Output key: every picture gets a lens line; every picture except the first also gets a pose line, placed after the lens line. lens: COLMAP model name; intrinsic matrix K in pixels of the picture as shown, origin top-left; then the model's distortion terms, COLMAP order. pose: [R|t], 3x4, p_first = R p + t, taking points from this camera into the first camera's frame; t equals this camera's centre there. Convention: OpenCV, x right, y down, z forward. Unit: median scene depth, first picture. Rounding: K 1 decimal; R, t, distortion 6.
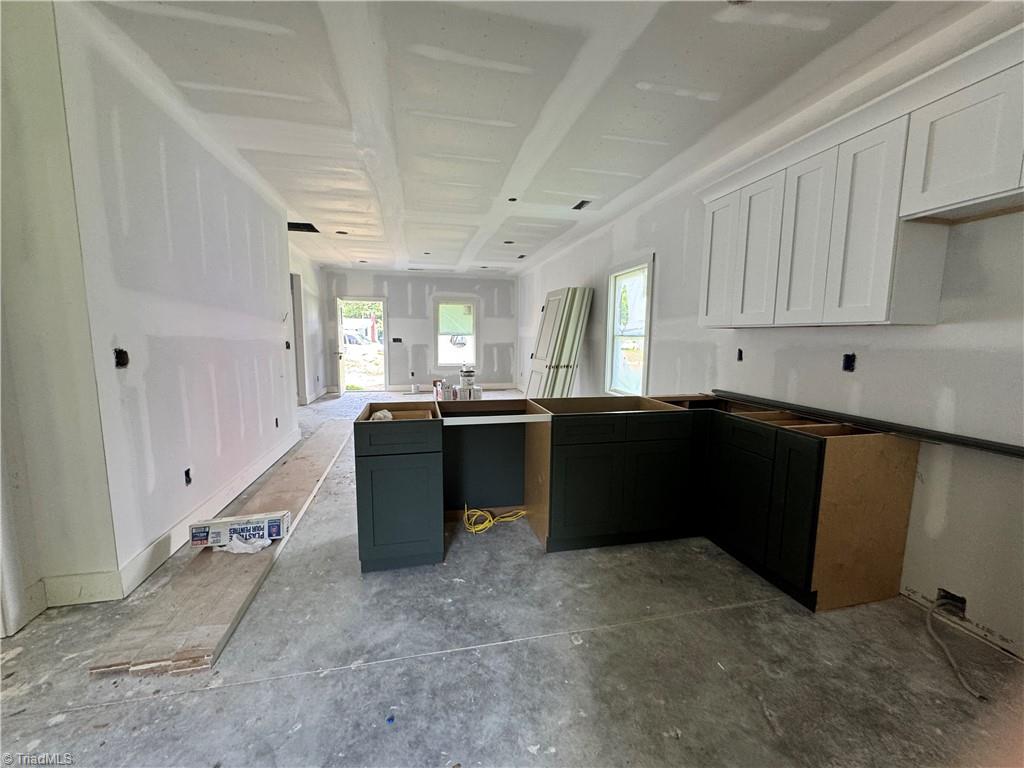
lens RADIAL K [[408.6, 0, 512.0], [0, 408.6, 384.0], [0, 0, 1]] dist [-0.001627, -0.000082]
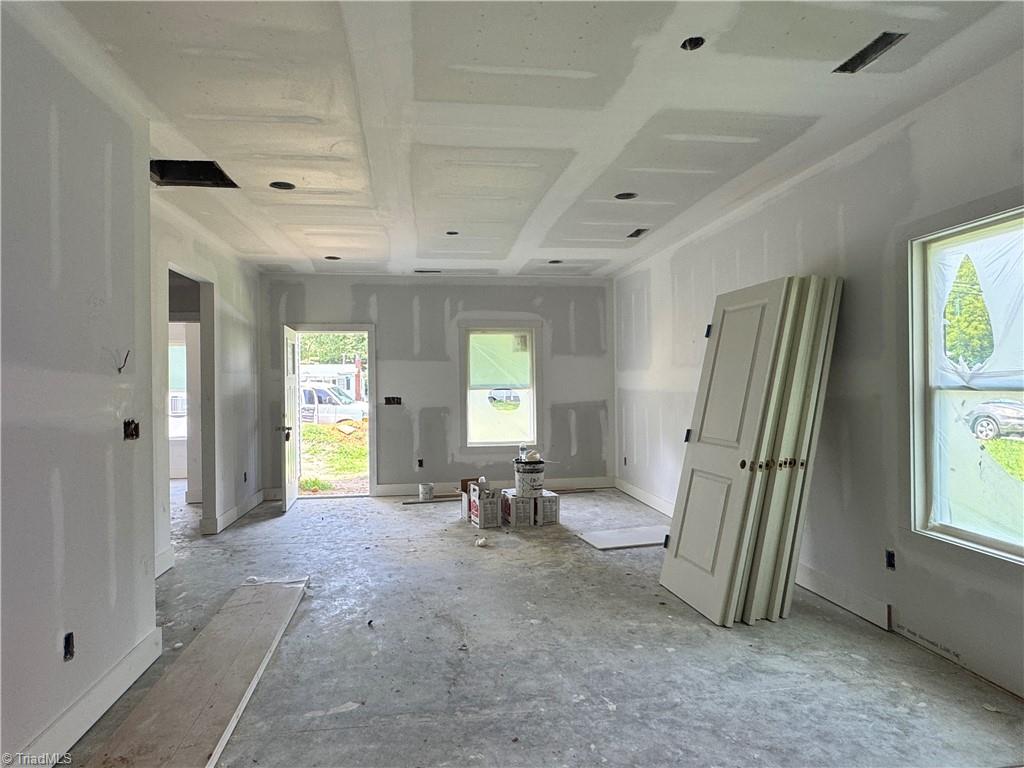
lens RADIAL K [[609.4, 0, 512.0], [0, 609.4, 384.0], [0, 0, 1]] dist [-0.000774, -0.000152]
pose [[0.996567, -0.021793, -0.079873, -0.091112], [0.012239, 0.992914, -0.118201, -0.049128], [0.081883, 0.116818, 0.989772, 0.325457]]
